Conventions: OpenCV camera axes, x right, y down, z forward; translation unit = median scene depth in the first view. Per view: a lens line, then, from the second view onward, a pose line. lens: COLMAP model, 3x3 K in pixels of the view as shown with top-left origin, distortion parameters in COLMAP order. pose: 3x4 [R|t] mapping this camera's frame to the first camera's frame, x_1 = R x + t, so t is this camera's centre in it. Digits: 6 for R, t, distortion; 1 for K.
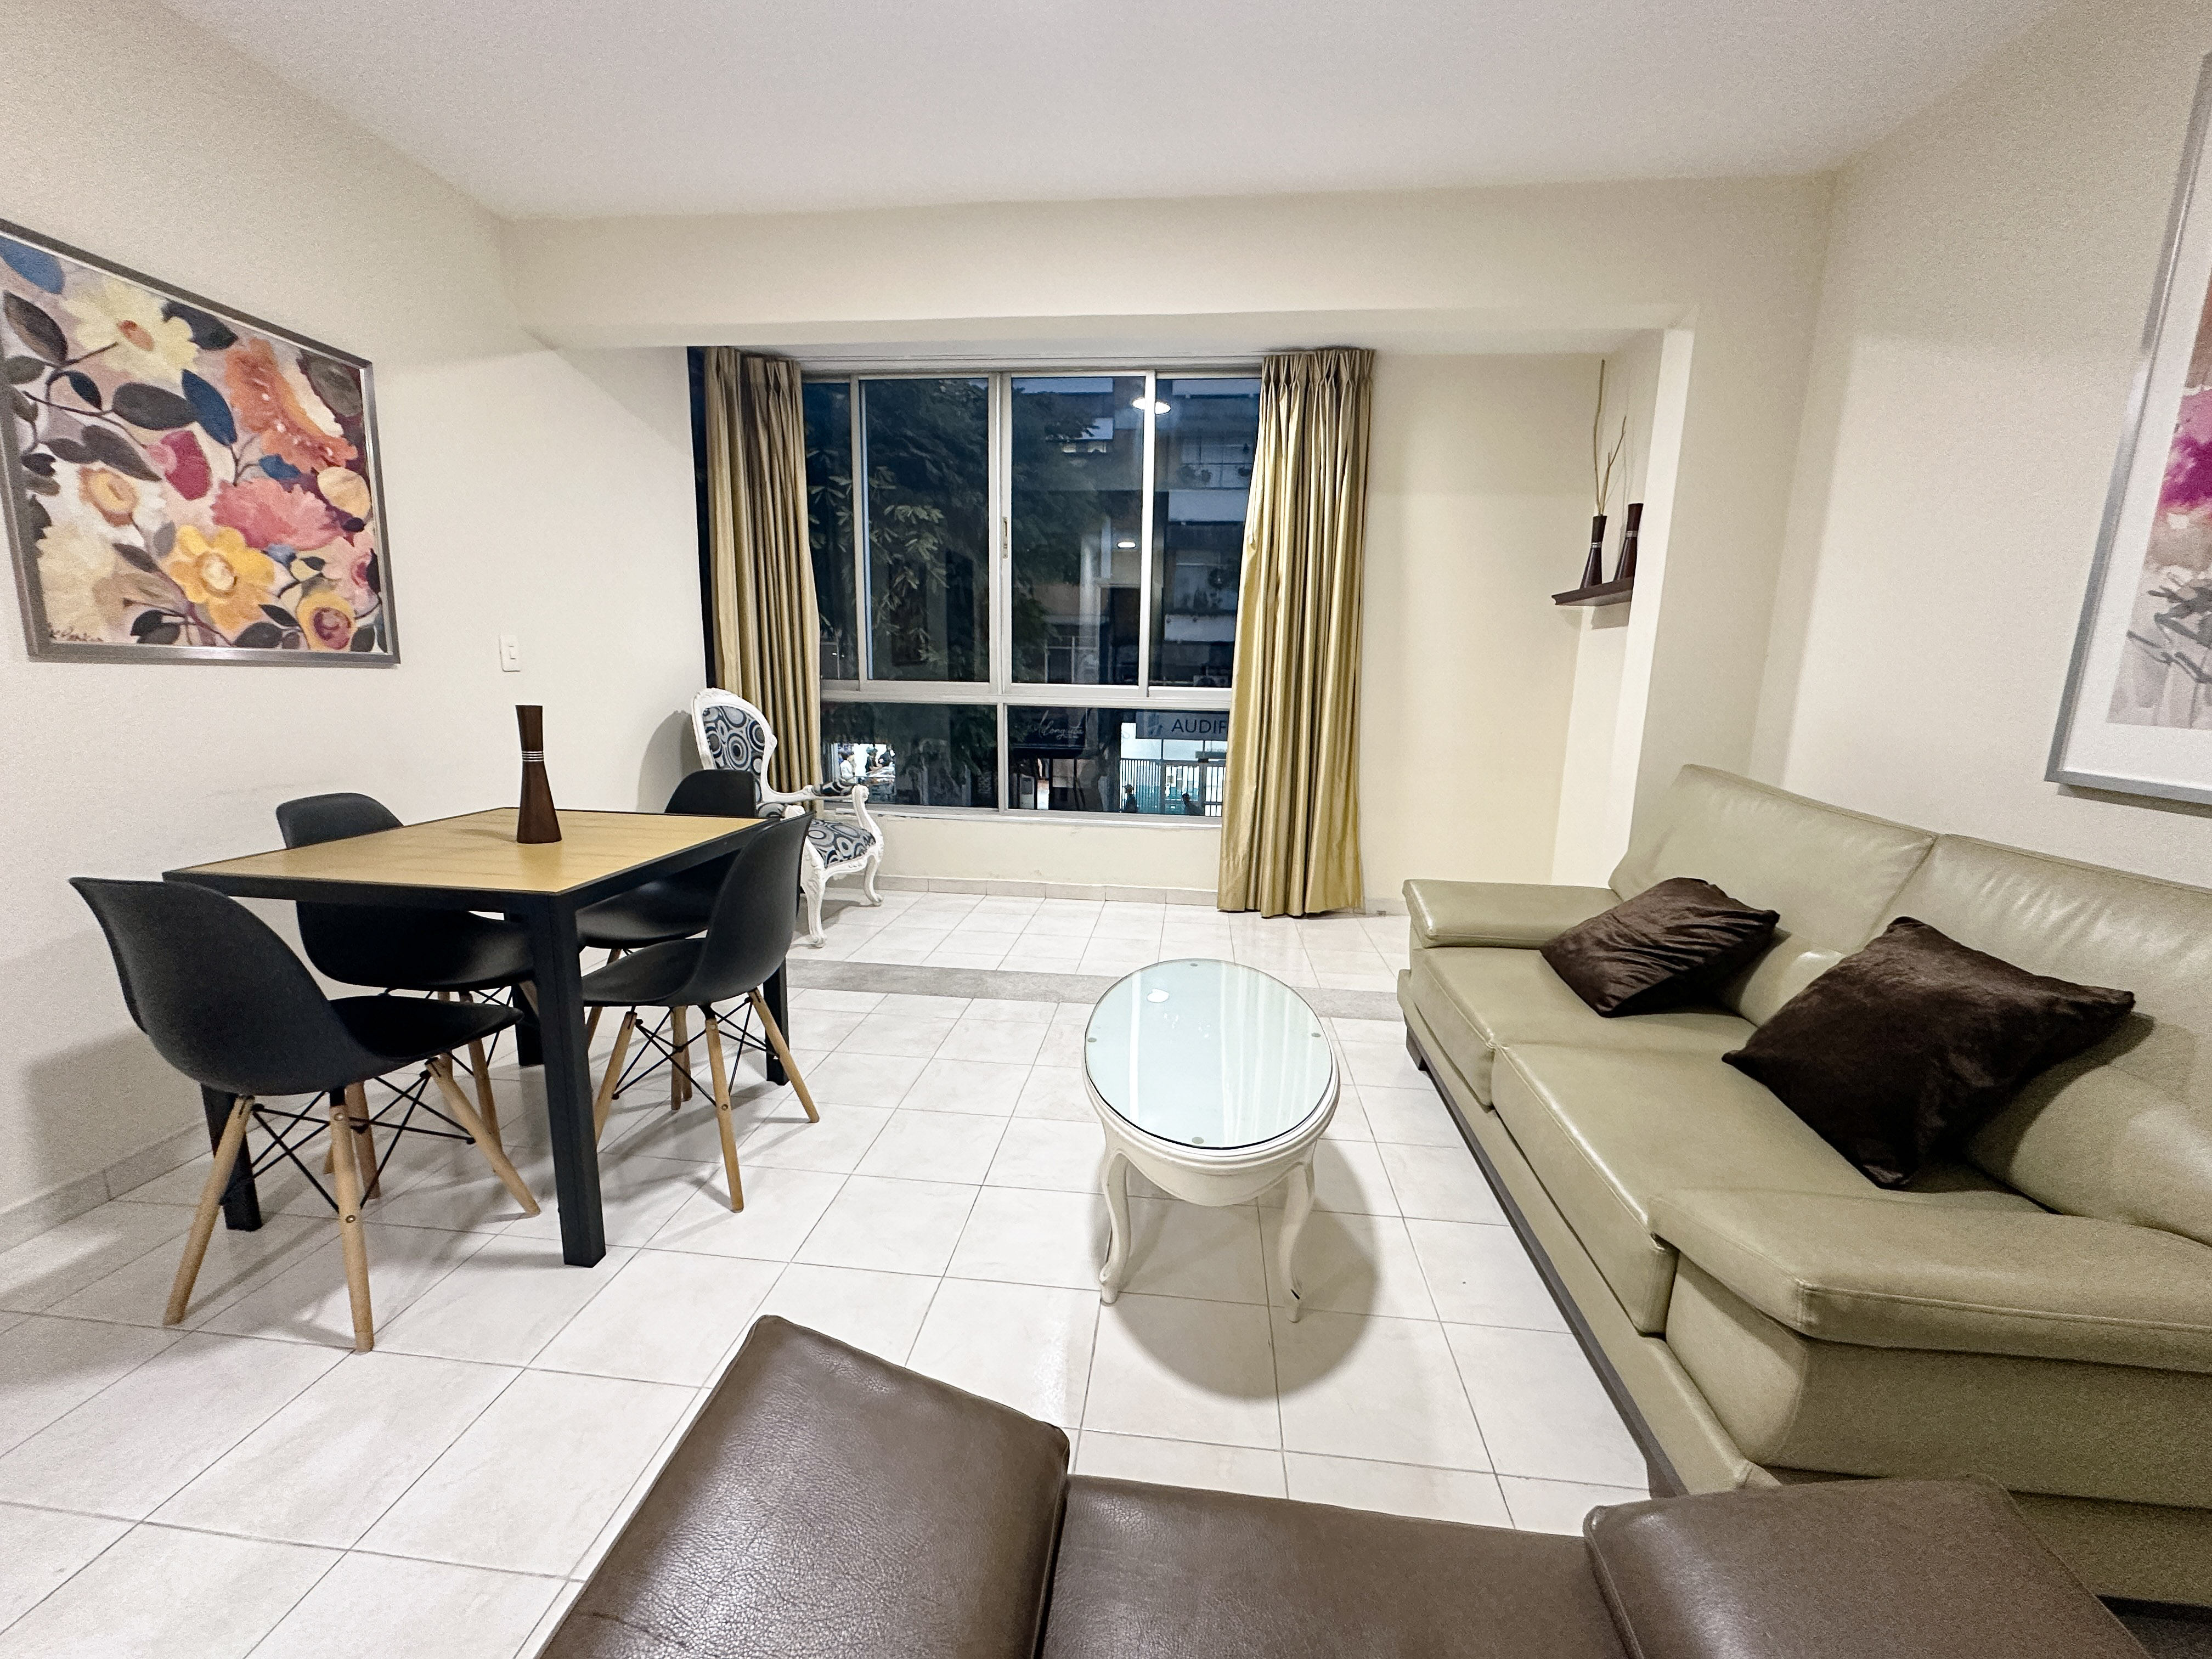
lens RADIAL K [[884.5, 0, 1108.0], [0, 884.5, 823.5], [0, 0, 1]] dist [-0.002783, 0.000404]
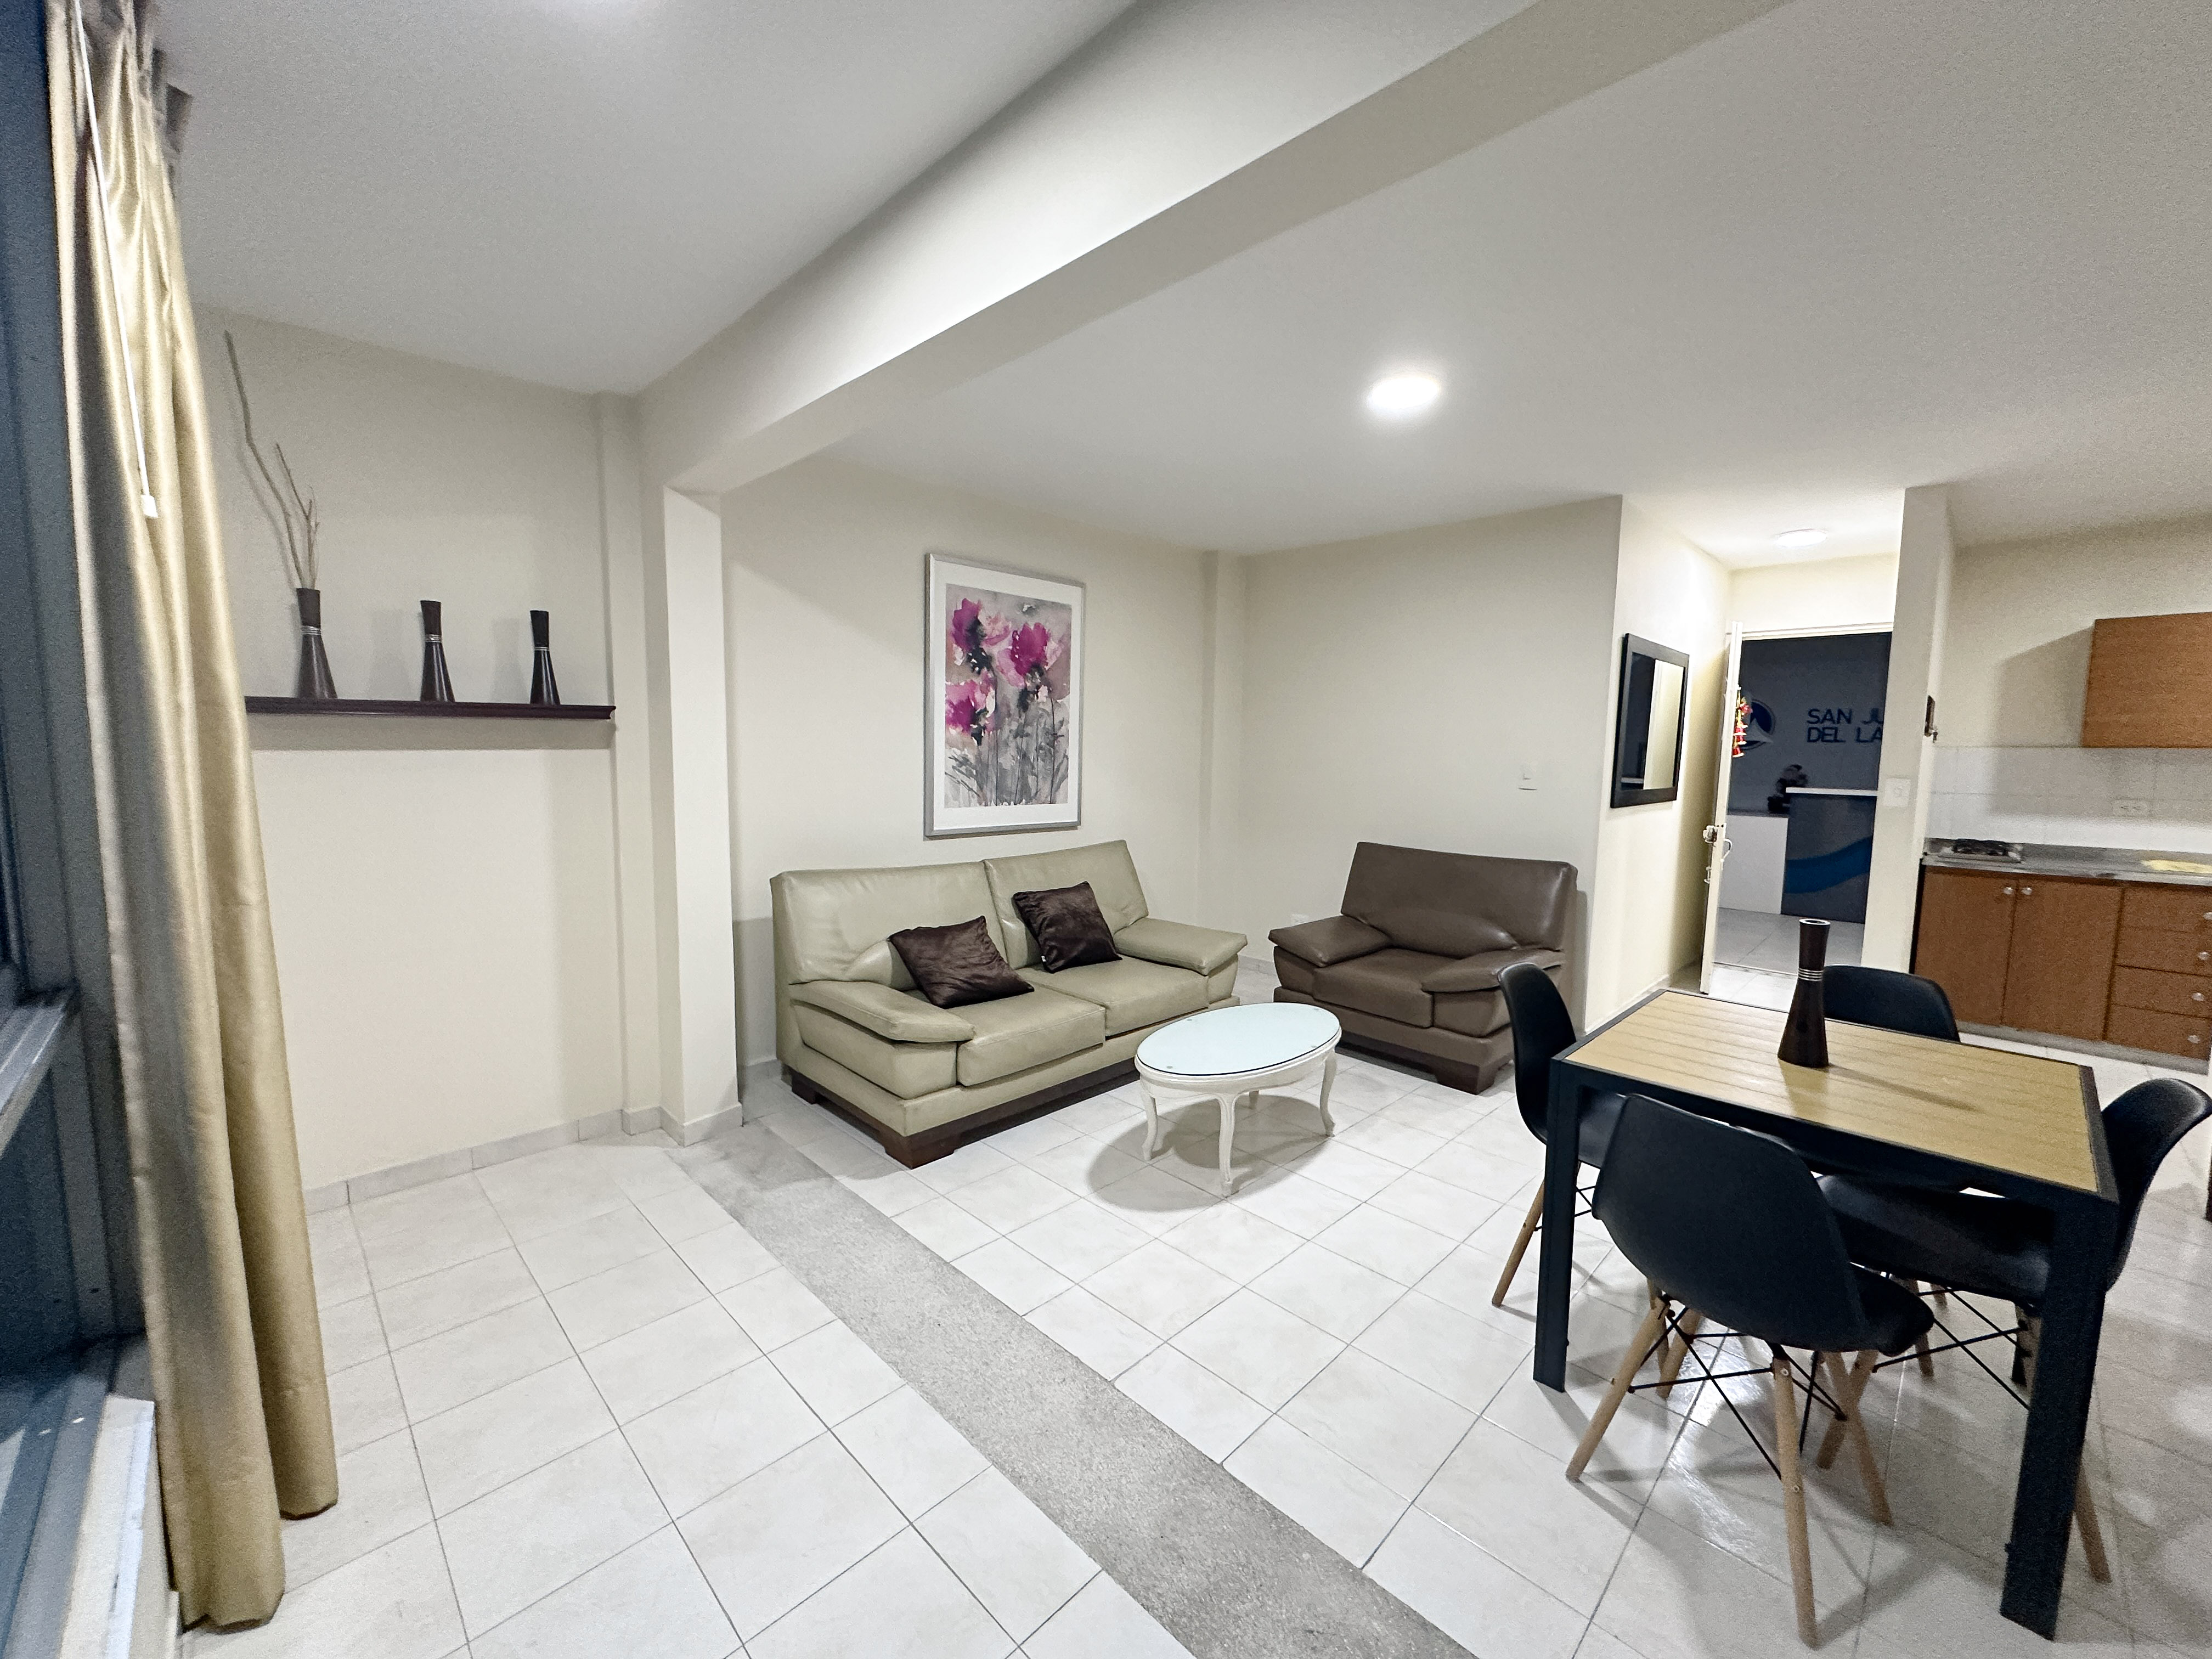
lens RADIAL K [[884.5, 0, 1098.7], [0, 884.5, 825.6], [0, 0, 1]] dist [-0.002783, 0.000404]
pose [[-0.766451, -0.094073, 0.635377, -0.791050], [0.084503, 0.965849, 0.244938, -0.653642], [-0.636720, 0.241424, -0.732326, 2.613023]]
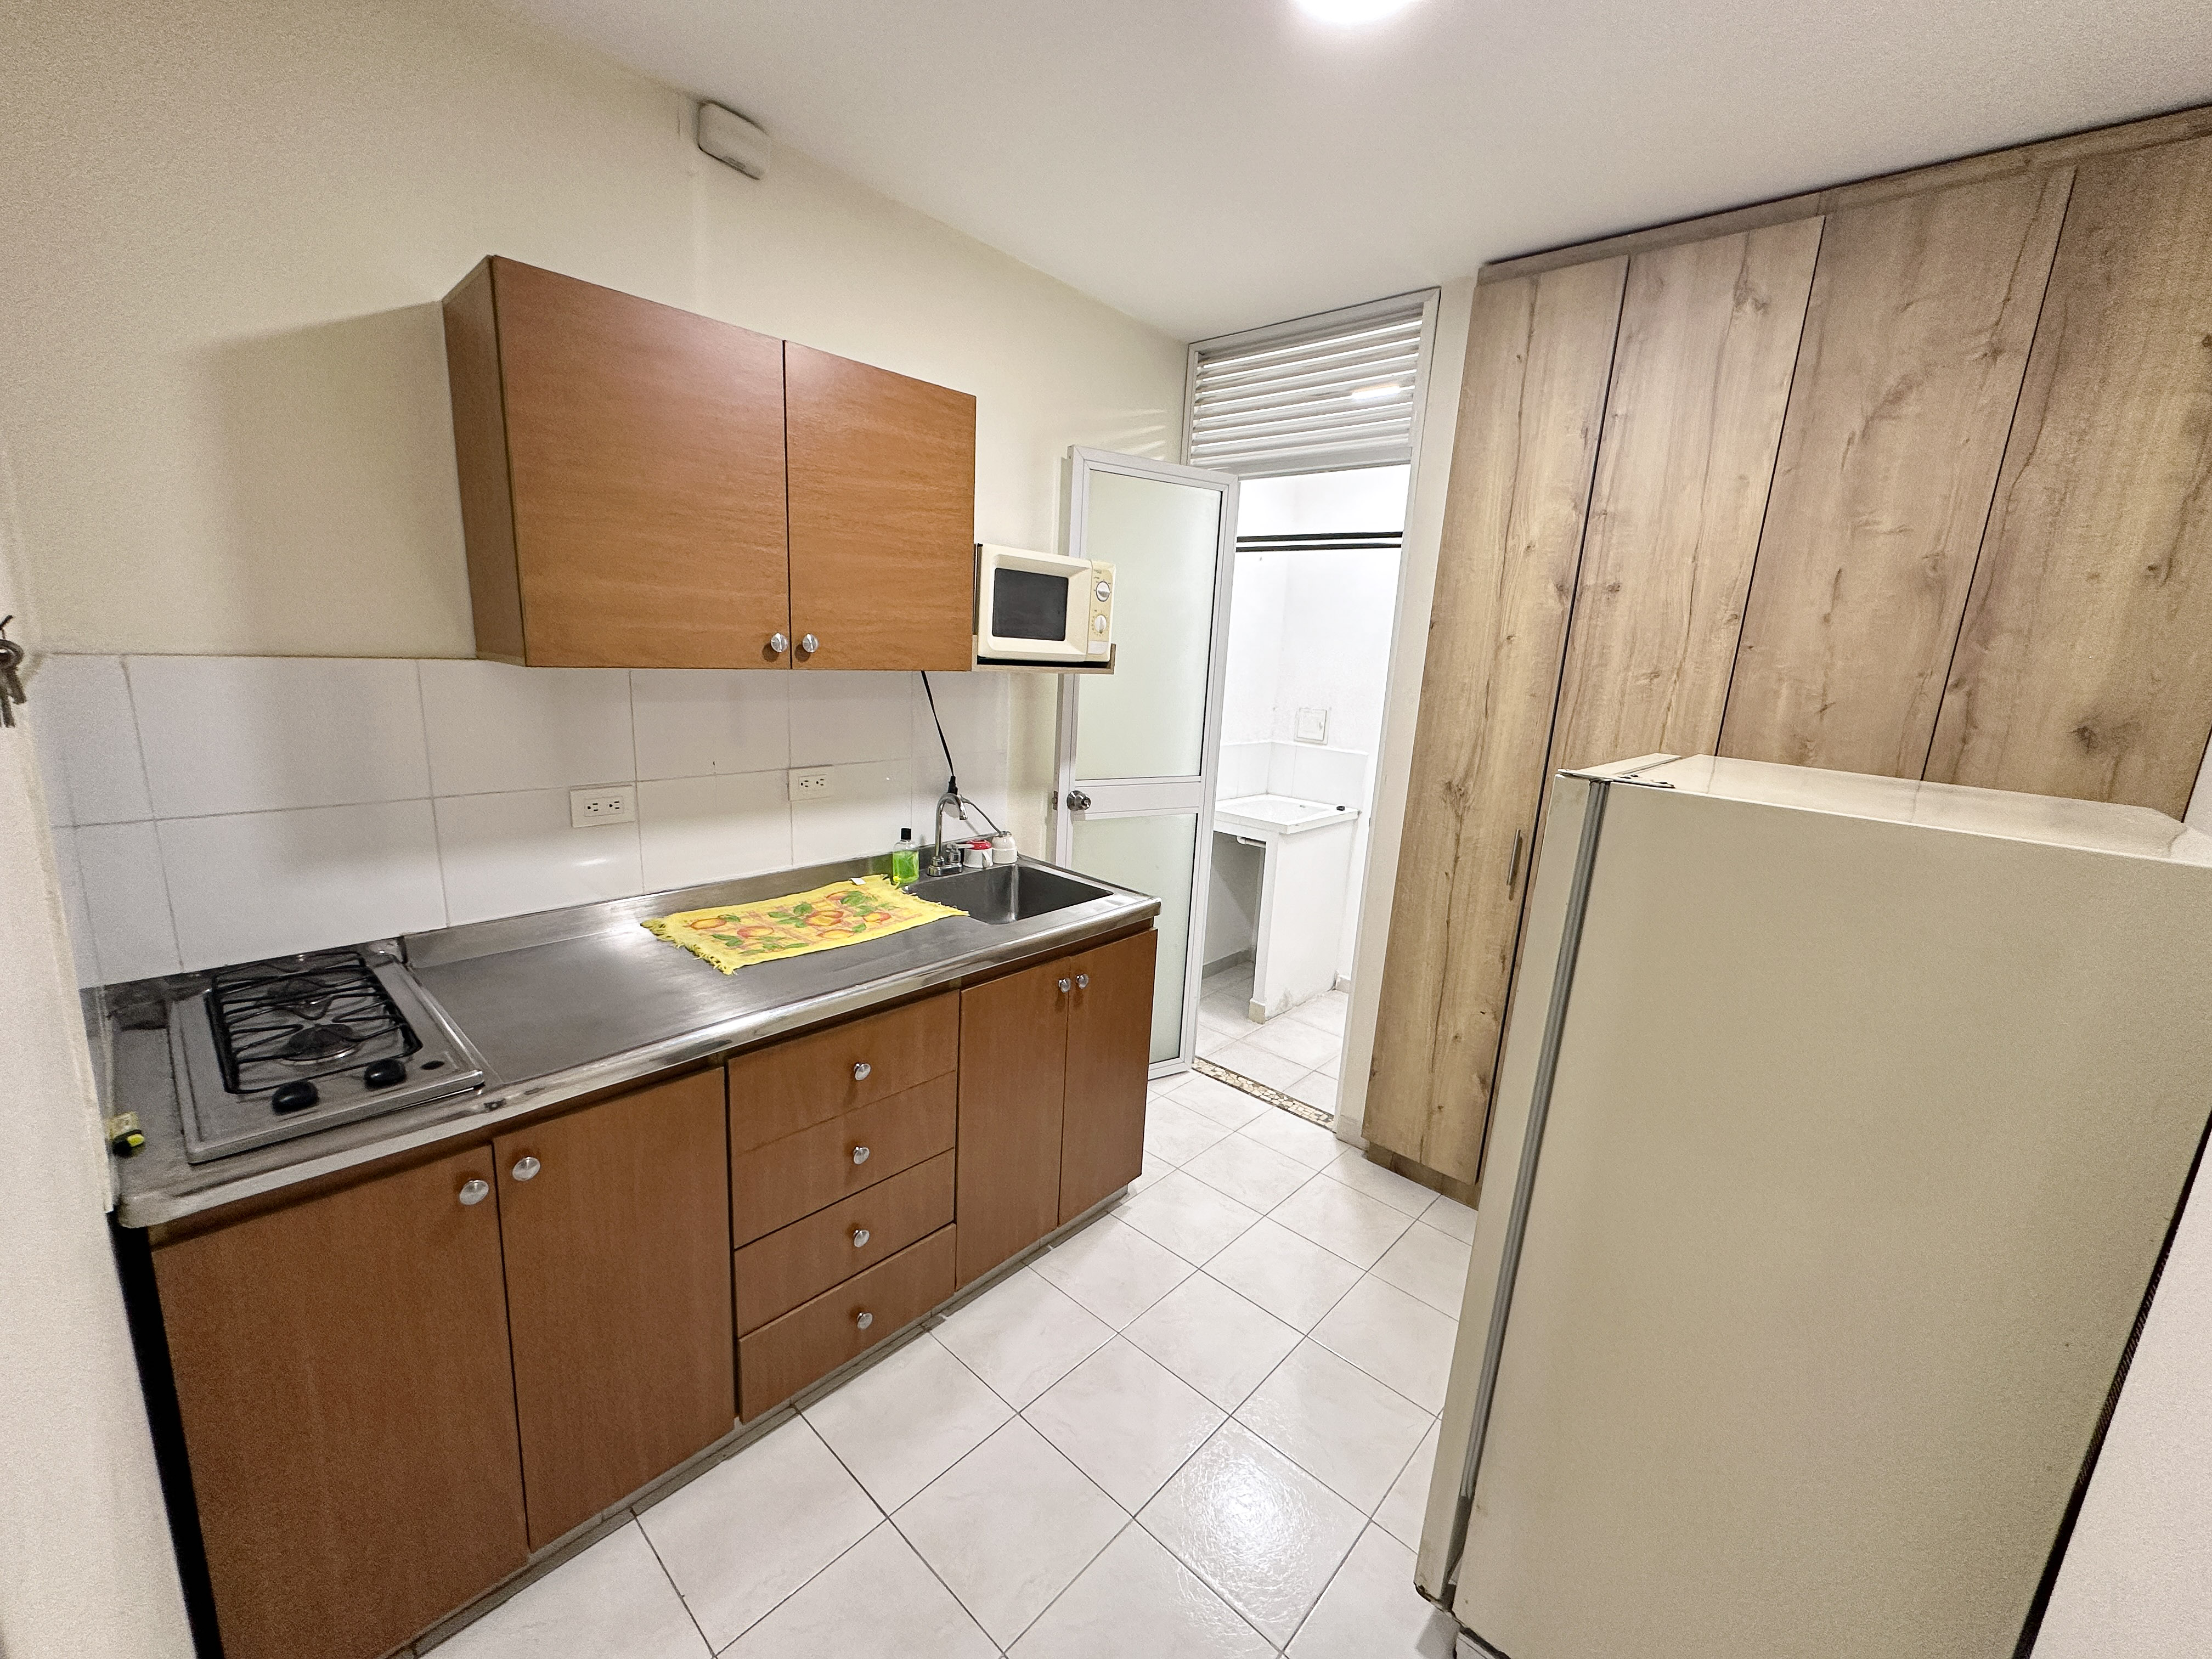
lens RADIAL K [[884.5, 0, 1101.2], [0, 884.5, 826.6], [0, 0, 1]] dist [-0.002783, 0.000404]
pose [[-0.607129, 0.110081, -0.786941, -0.985225], [-0.213517, 0.931333, 0.295009, -0.217135], [0.765379, 0.347134, -0.541935, -0.298485]]
